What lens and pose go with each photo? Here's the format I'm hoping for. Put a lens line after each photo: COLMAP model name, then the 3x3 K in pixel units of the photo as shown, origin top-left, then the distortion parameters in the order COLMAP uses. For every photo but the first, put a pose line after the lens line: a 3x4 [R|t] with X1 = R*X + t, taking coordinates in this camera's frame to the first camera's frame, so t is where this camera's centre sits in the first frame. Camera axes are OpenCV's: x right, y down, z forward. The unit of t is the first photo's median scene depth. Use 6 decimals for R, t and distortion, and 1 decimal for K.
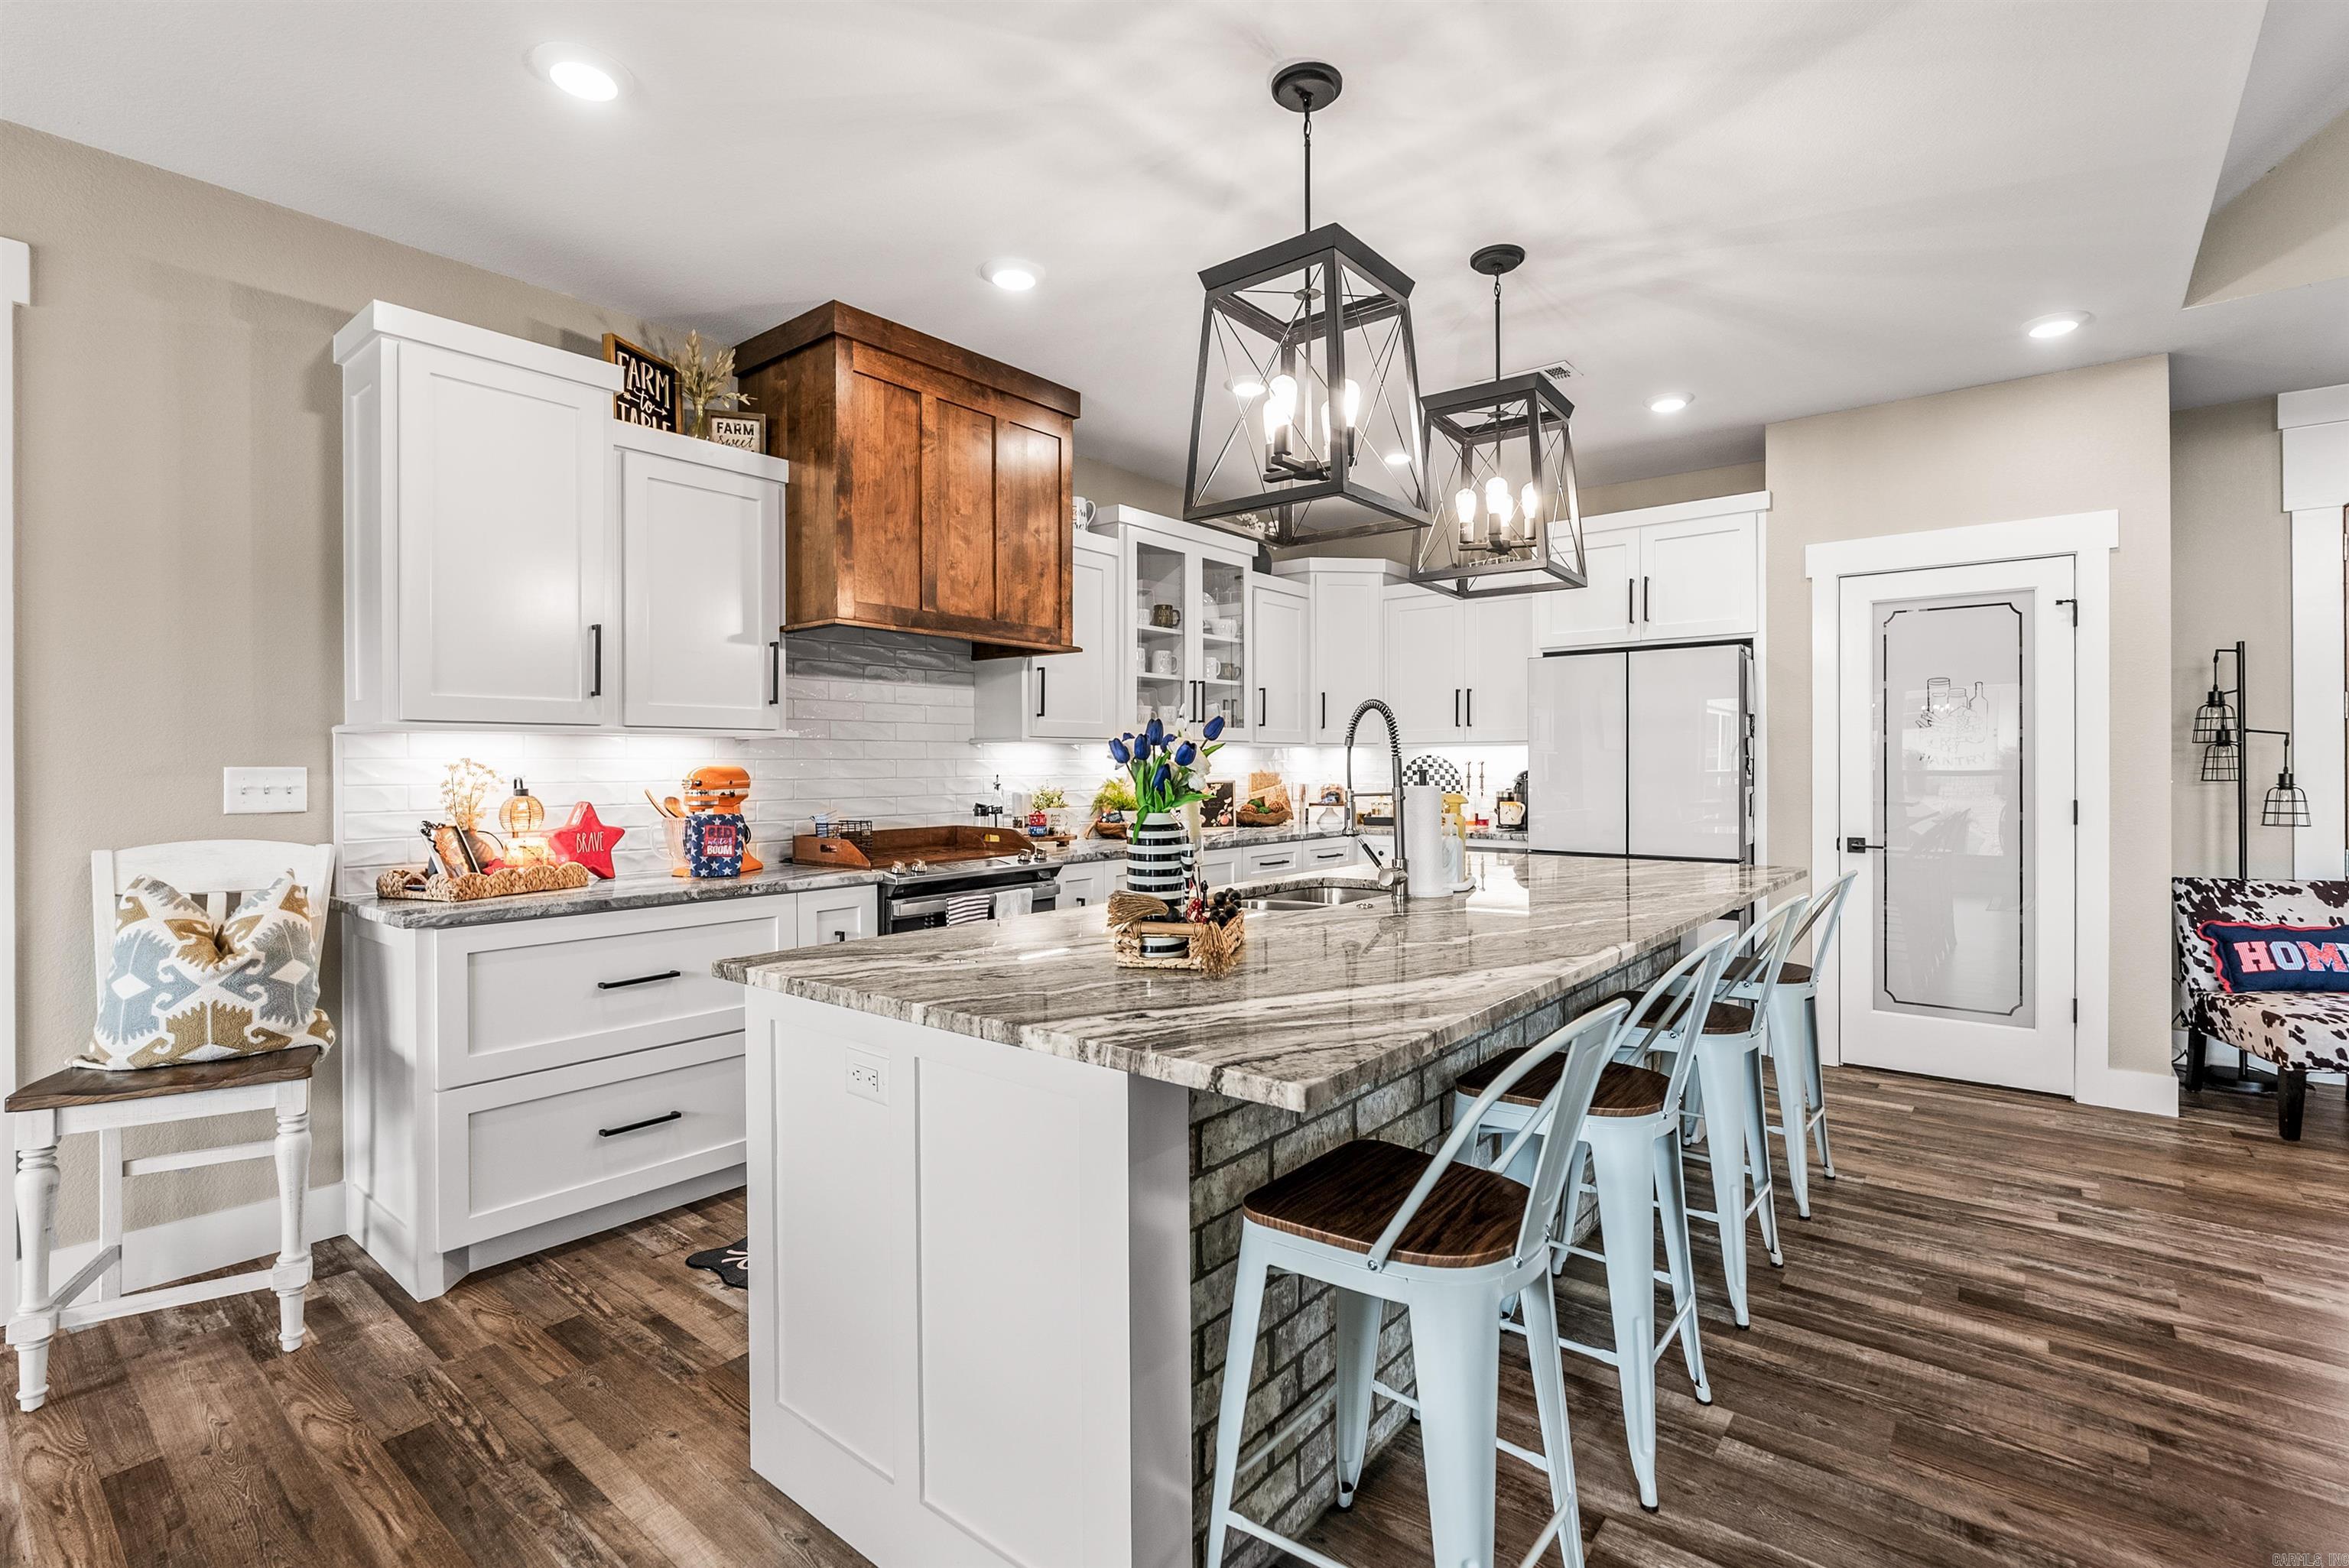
lens RADIAL K [[1075.5, 0, 1177.9], [0, 1075.5, 766.9], [0, 0, 1]] dist [-0.007751, 0.000903]
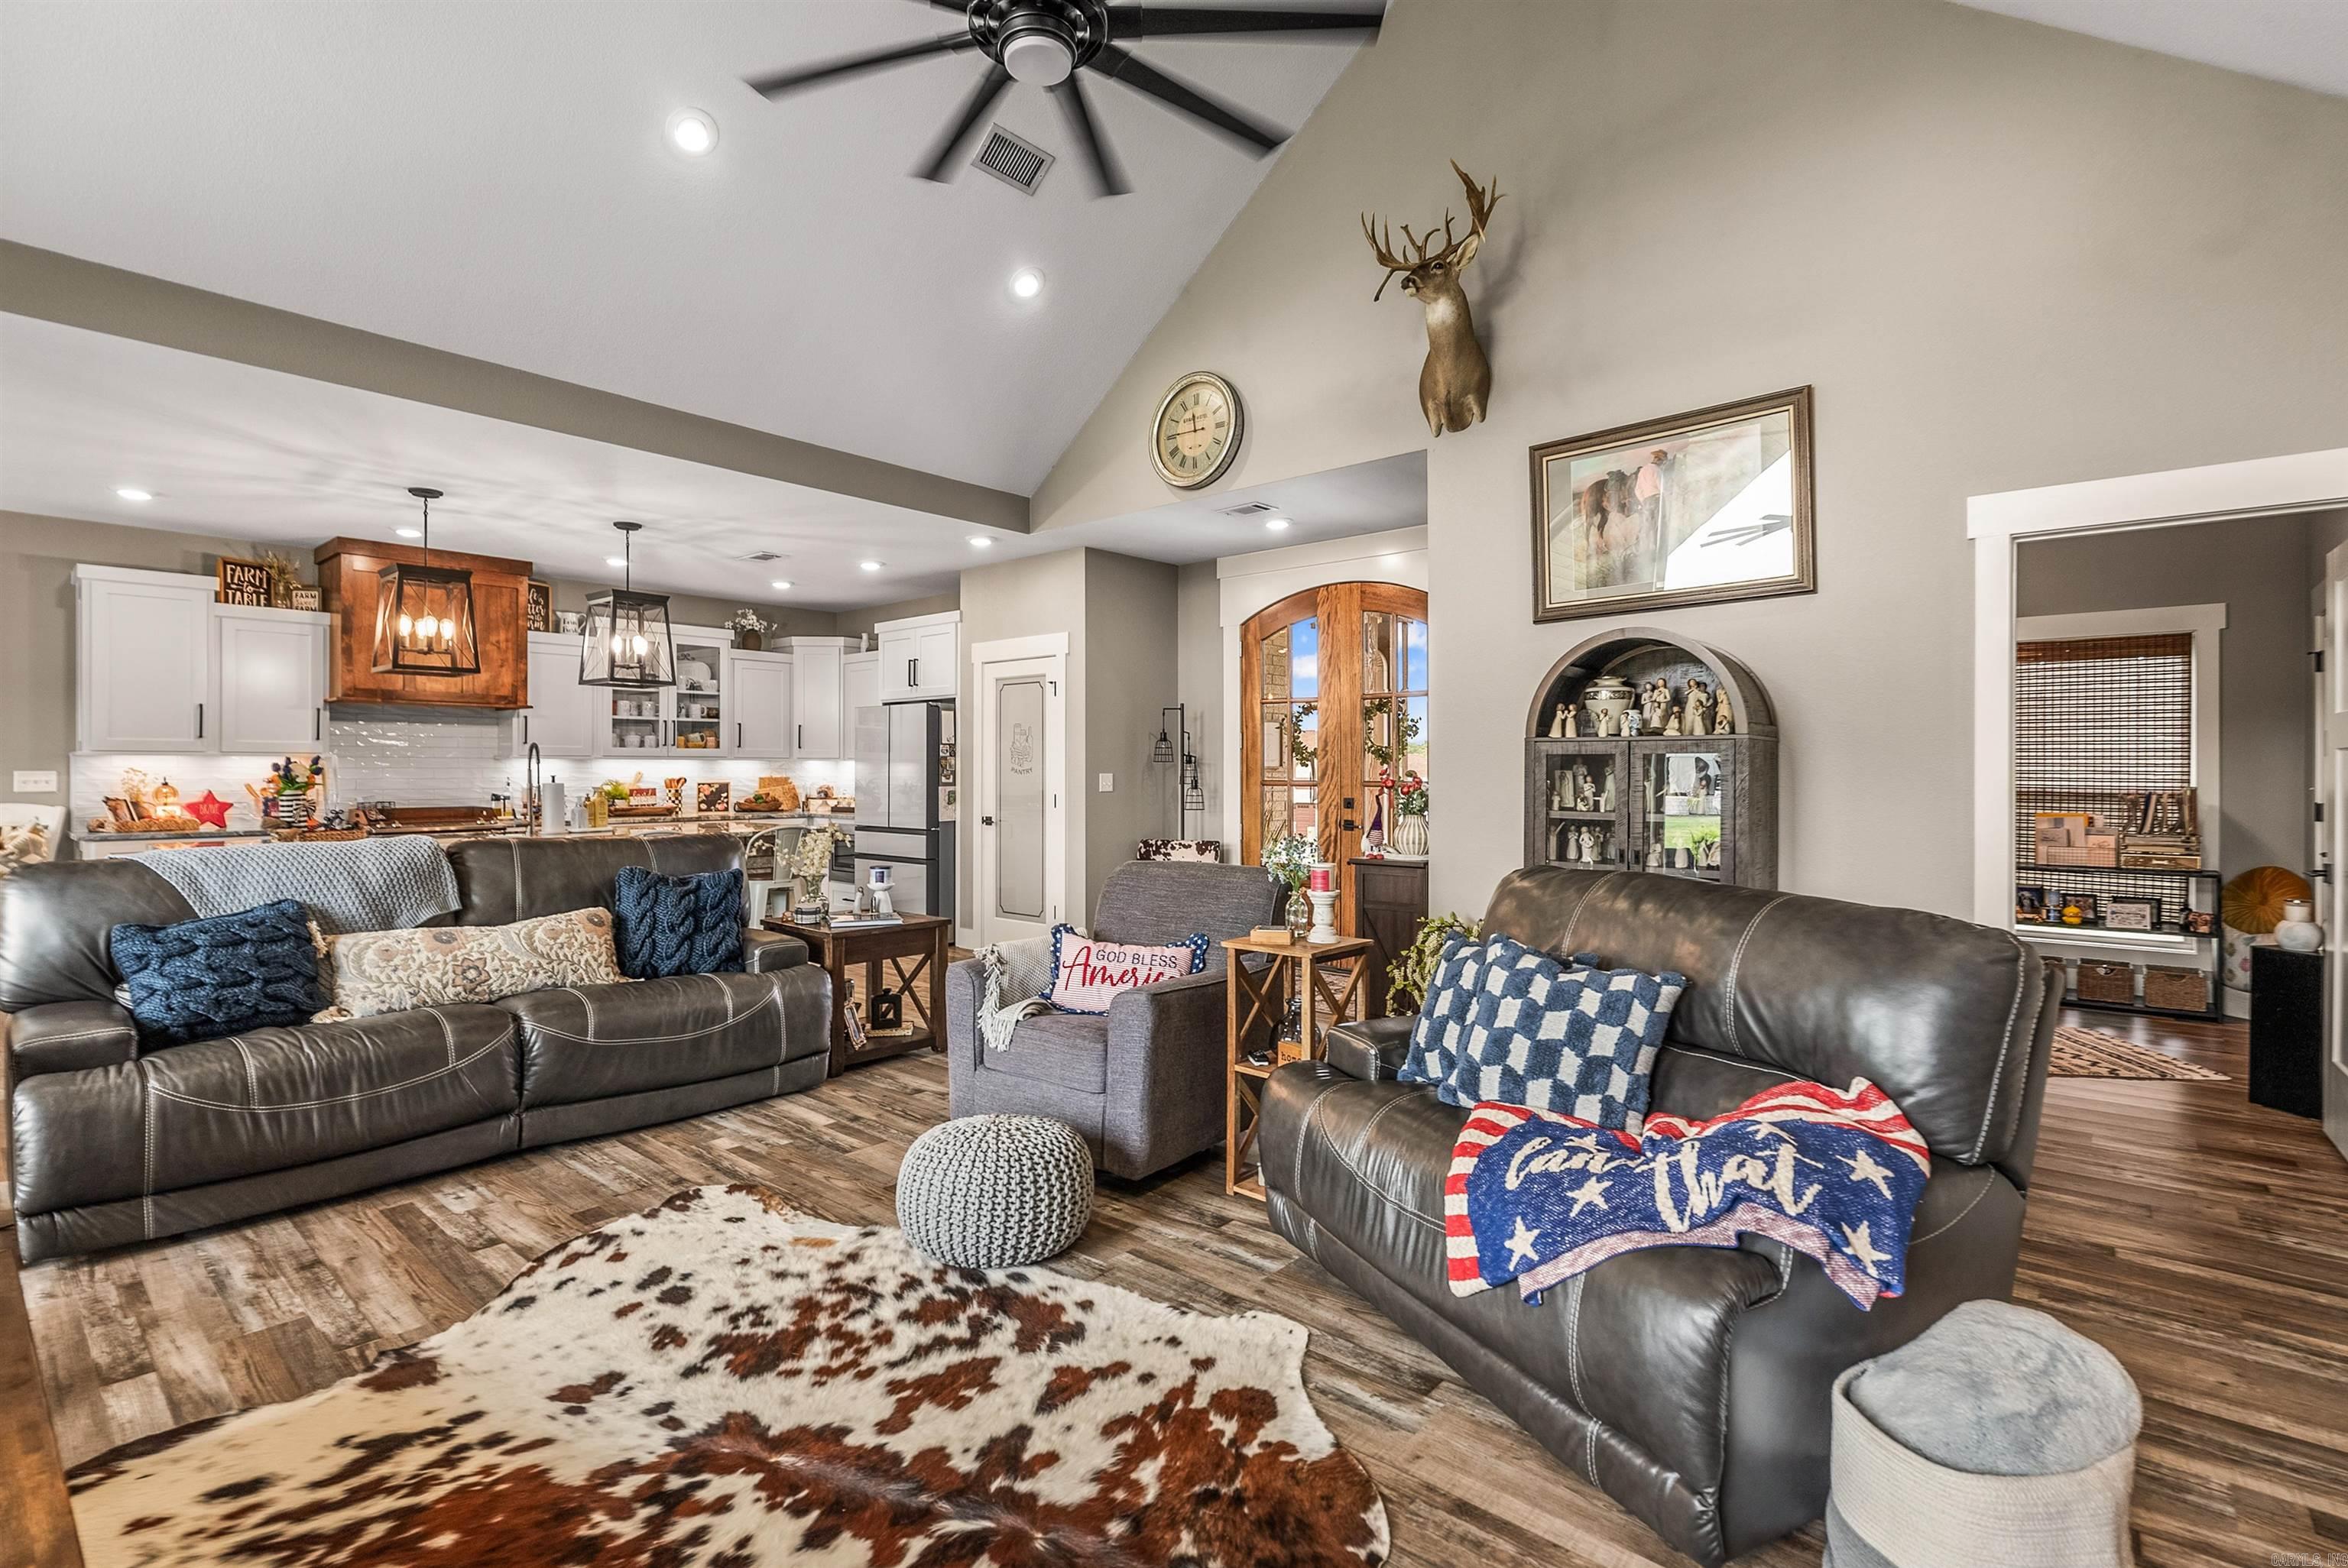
lens RADIAL K [[1075.0, 0, 1167.8], [0, 1075.0, 775.3], [0, 0, 1]] dist [-0.007751, 0.000903]
pose [[0.999287, 0.004309, -0.037521, 1.235465], [-0.004242, 0.999989, 0.001858, -0.004871], [0.037528, -0.001697, 0.999294, -0.878386]]
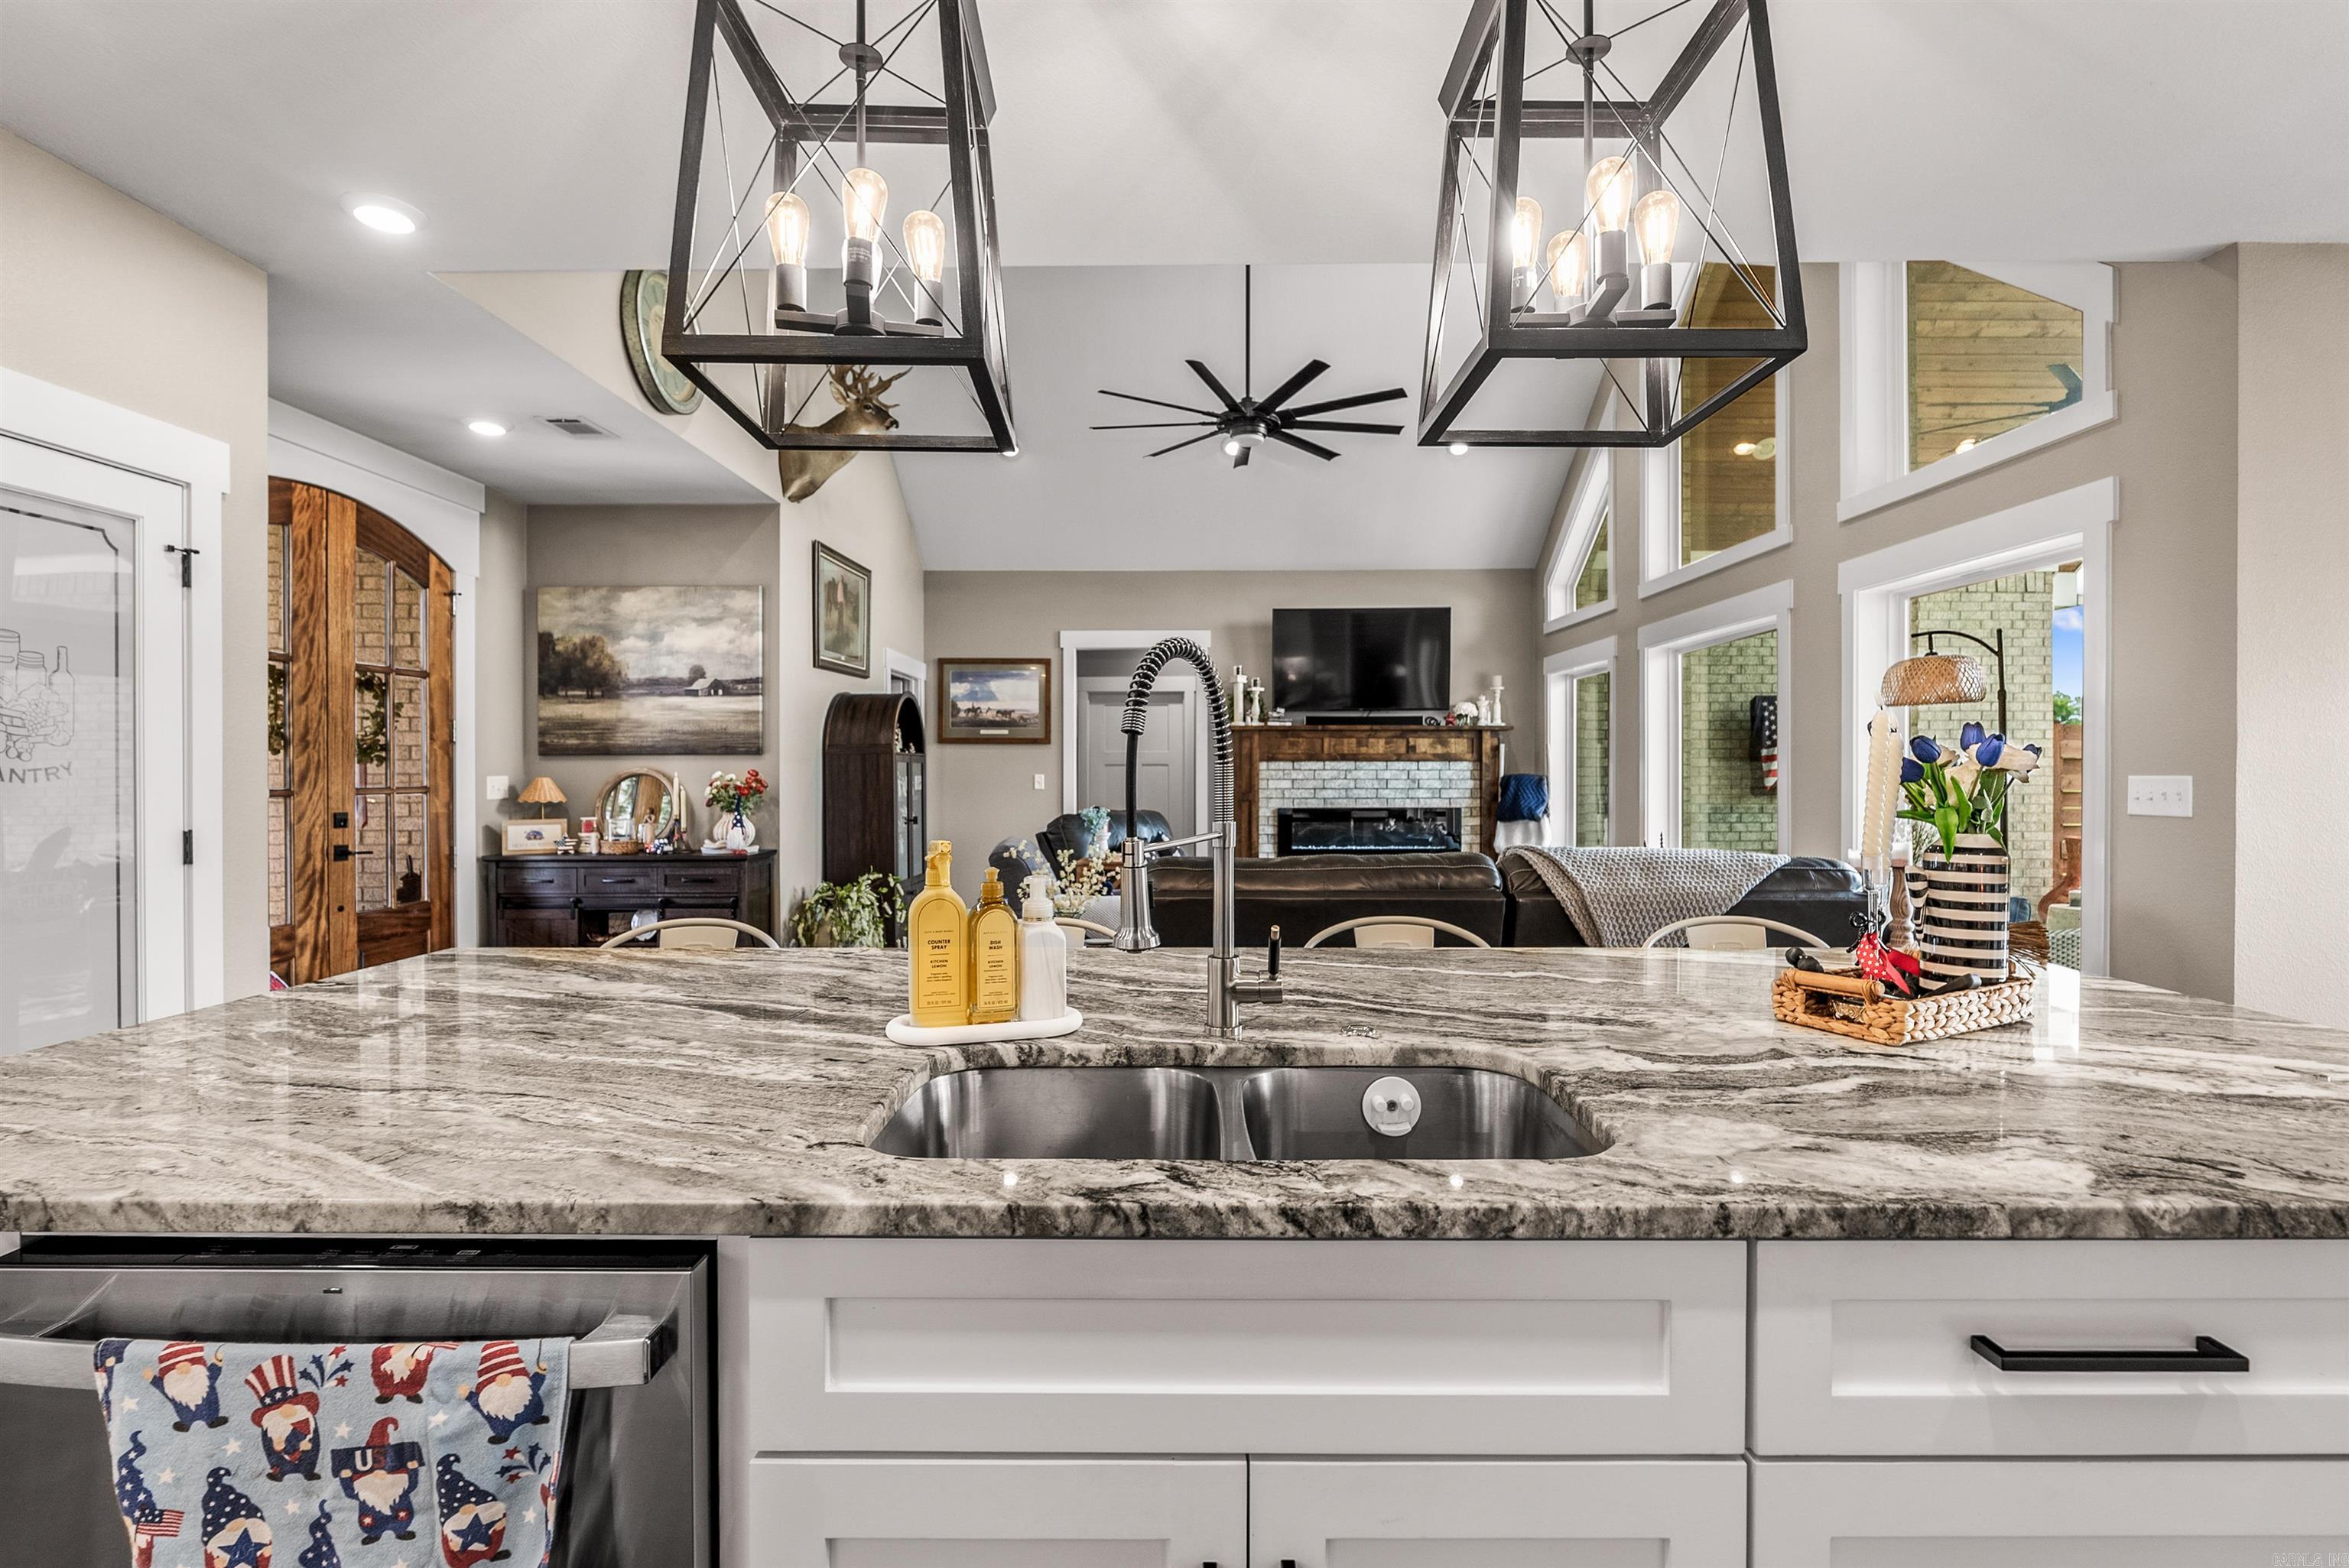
lens RADIAL K [[1075.5, 0, 1170.6], [0, 1075.5, 776.2], [0, 0, 1]] dist [-0.007751, 0.000903]
pose [[-0.622574, 0.002137, 0.782558, -0.142671], [0.004883, 0.999987, 0.001154, -0.002998], [-0.782546, 0.004539, -0.622577, 1.057702]]
